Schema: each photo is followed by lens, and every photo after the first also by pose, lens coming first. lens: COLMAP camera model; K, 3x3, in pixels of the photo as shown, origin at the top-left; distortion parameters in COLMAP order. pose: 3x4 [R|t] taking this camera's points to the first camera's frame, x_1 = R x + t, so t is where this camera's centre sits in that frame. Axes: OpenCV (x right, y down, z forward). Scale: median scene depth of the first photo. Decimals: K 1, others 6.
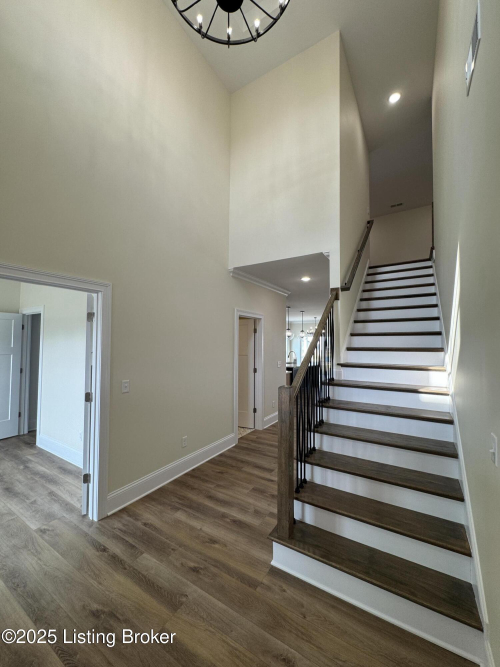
lens RADIAL K [[267.3, 0, 250.0], [0, 267.3, 333.5], [0, 0, 1]] dist [-0.003169, -0.000001]
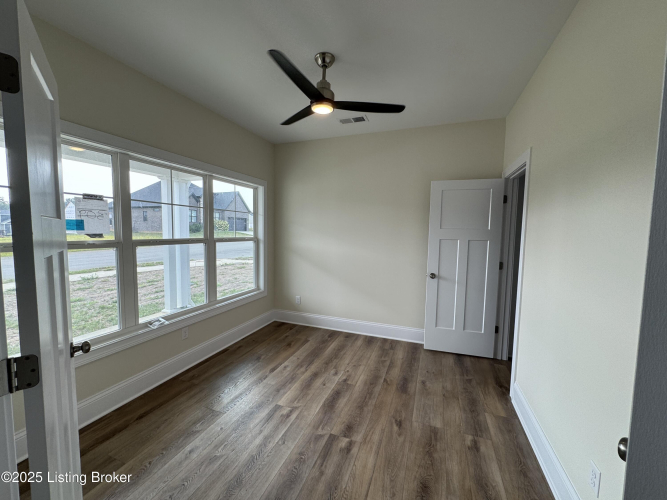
lens RADIAL K [[267.3, 0, 333.5], [0, 267.3, 250.0], [0, 0, 1]] dist [-0.003169, -0.000001]
pose [[0.189524, 0.073839, -0.979096, -0.316964], [0.026448, 0.996423, 0.080266, 0.039333], [0.981520, -0.041107, 0.186893, 0.512709]]
